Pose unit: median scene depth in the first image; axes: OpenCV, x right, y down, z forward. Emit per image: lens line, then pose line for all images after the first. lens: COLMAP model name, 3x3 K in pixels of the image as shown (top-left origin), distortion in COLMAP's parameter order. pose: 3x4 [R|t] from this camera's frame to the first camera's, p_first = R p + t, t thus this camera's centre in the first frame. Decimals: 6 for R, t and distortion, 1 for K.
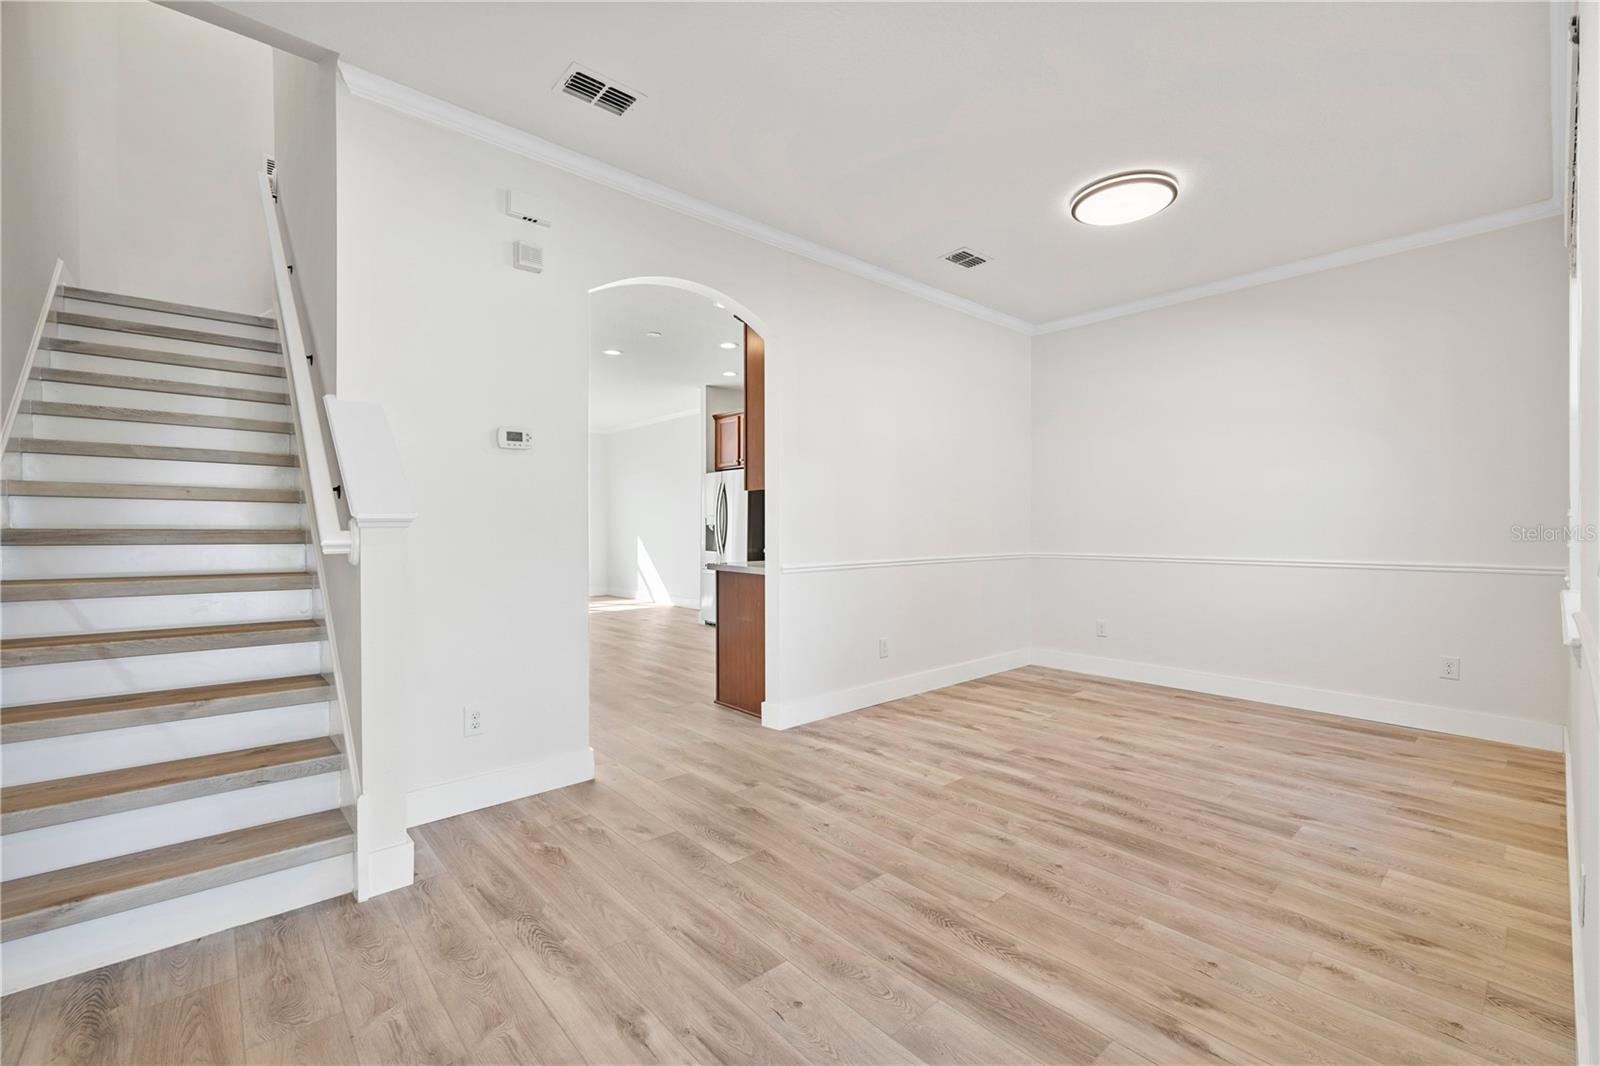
lens RADIAL K [[694.0, 0, 788.3], [0, 694.0, 518.4], [0, 0, 1]] dist [0.000544, 0.000986]
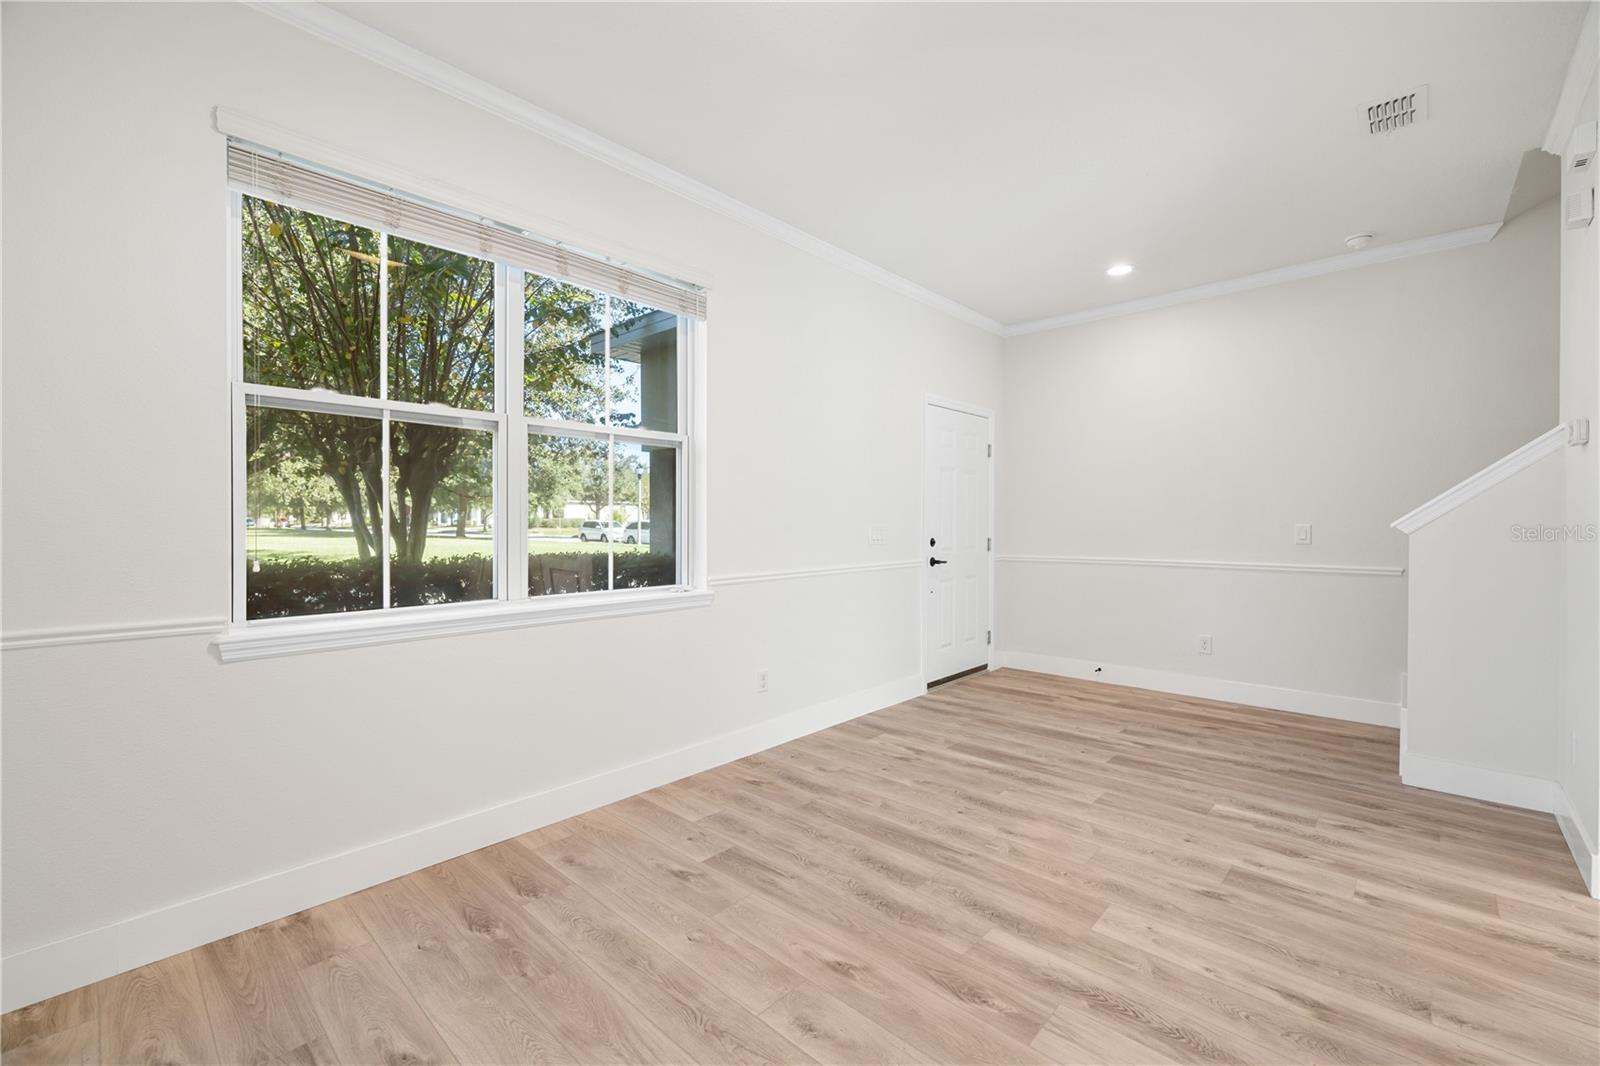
lens RADIAL K [[676.9, 0, 798.4], [0, 676.9, 529.6], [0, 0, 1]] dist [0.003163, -0.000205]
pose [[-0.995187, 0.002448, -0.097963, 0.668229], [0.002472, 0.999997, -0.000120, 0.001149], [0.097963, -0.000362, -0.995190, 1.828546]]
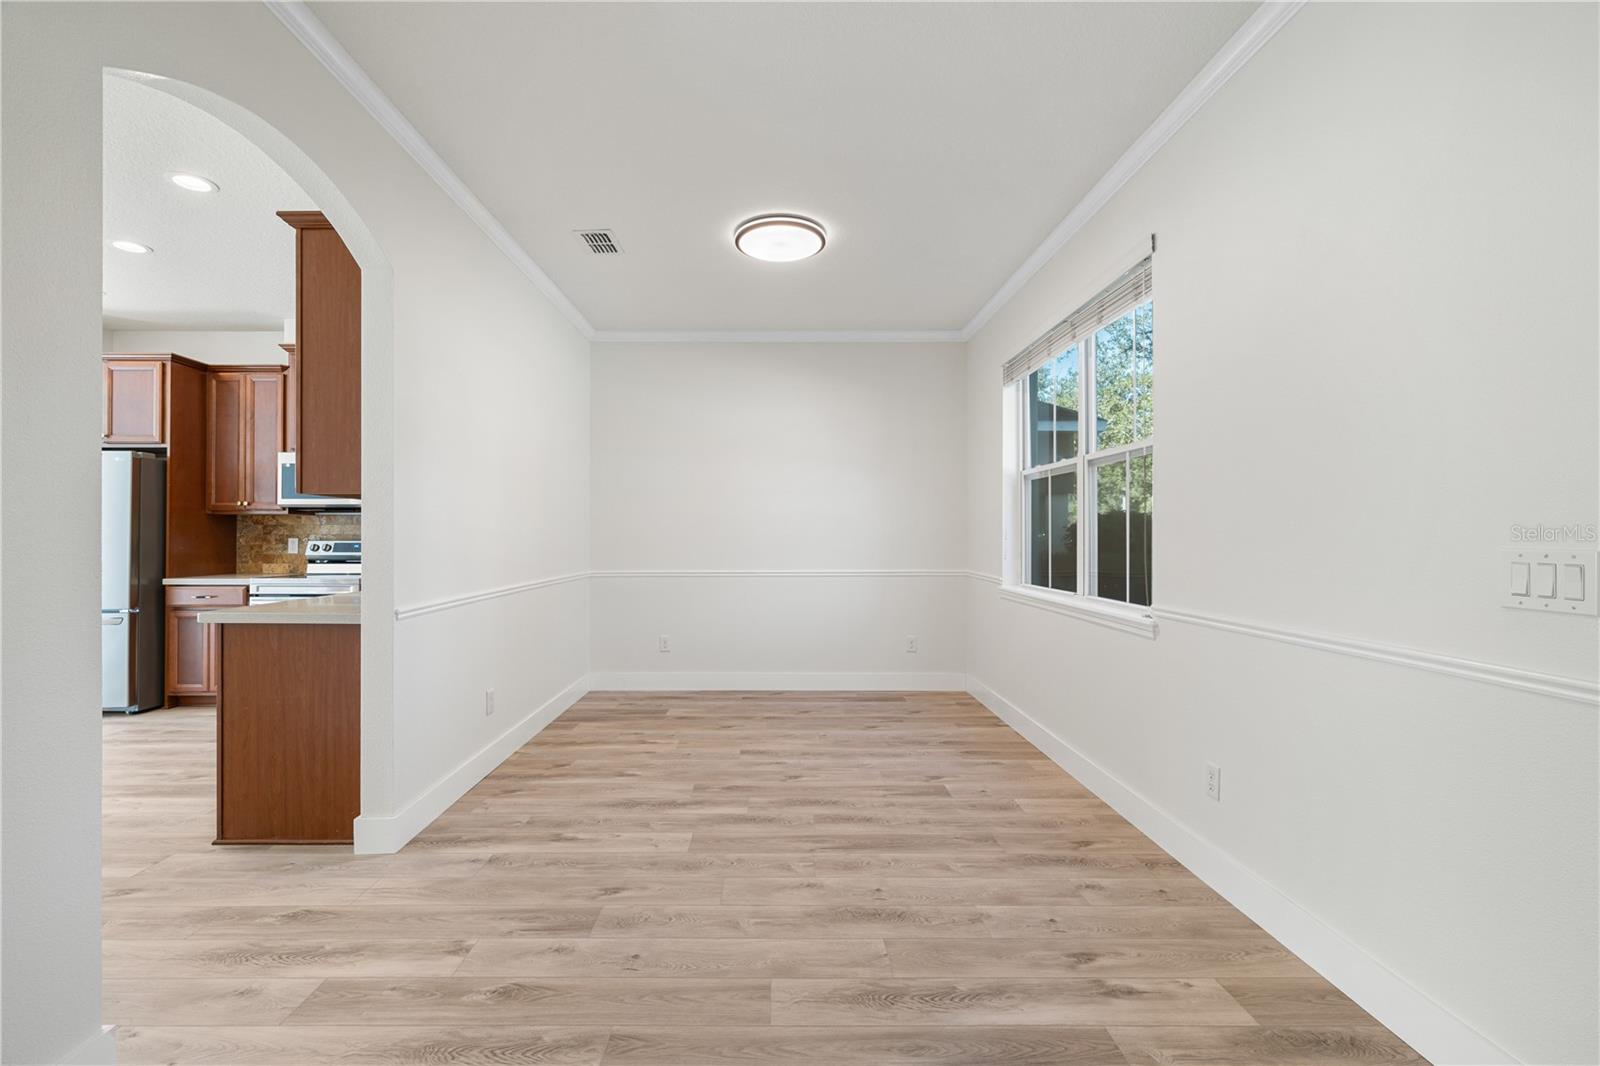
lens RADIAL K [[694.0, 0, 793.3], [0, 694.0, 530.5], [0, 0, 1]] dist [0.000544, 0.000986]
pose [[0.645620, 0.008196, 0.763615, -0.394668], [-0.011214, 0.999936, -0.001251, -0.016795], [-0.763577, -0.007756, 0.645671, 0.377625]]
